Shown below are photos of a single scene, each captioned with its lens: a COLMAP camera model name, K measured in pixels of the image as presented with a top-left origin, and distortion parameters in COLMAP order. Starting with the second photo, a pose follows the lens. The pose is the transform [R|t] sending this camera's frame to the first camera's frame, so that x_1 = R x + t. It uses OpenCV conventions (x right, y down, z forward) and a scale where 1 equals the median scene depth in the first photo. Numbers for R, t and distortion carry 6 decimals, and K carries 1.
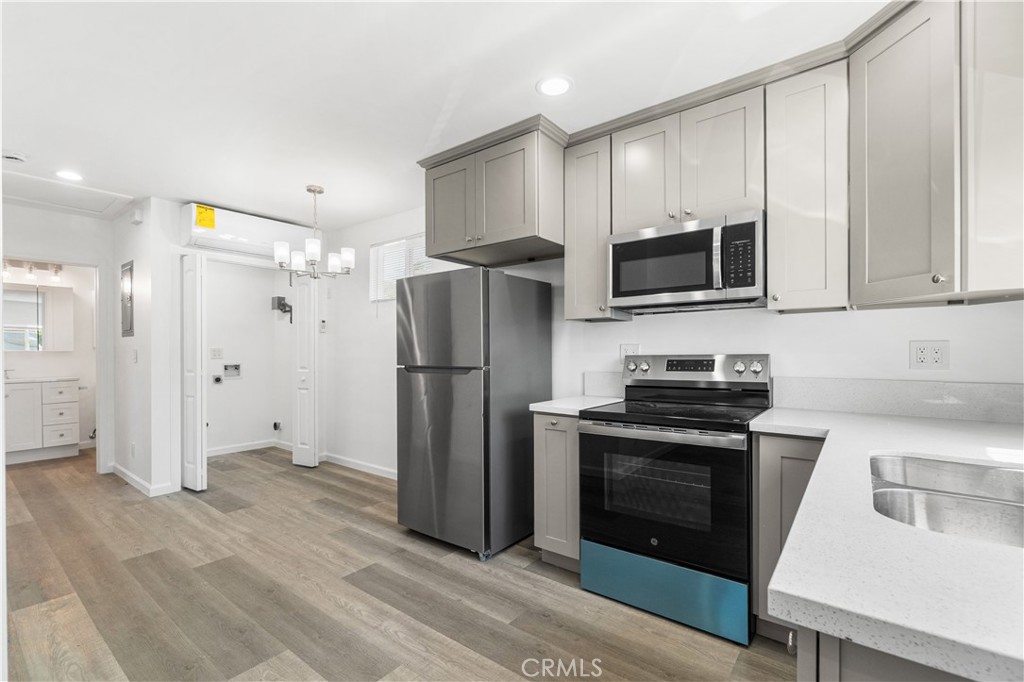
lens RADIAL K [[457.9, 0, 481.3], [0, 457.9, 358.3], [0, 0, 1]] dist [-0.012419, 0.005604]
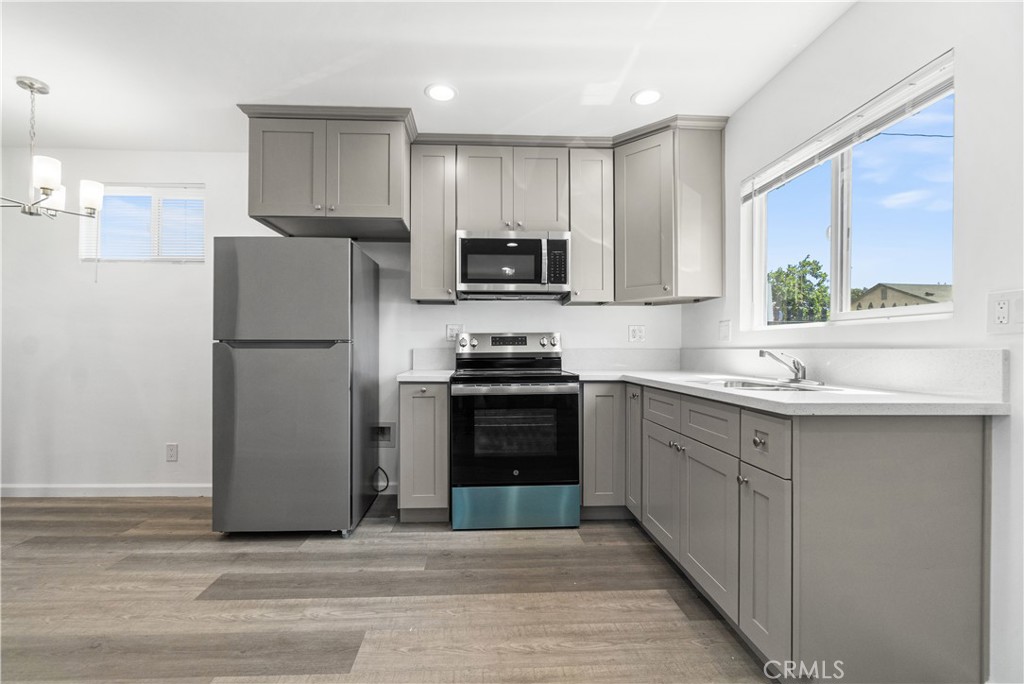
lens RADIAL K [[466.9, 0, 482.8], [0, 466.9, 350.6], [0, 0, 1]] dist [-0.003726, -0.000063]
pose [[0.748815, 0.005677, 0.662755, -0.378893], [0.002340, 0.999934, -0.011209, 0.045541], [-0.662775, 0.009944, 0.748753, 0.042077]]
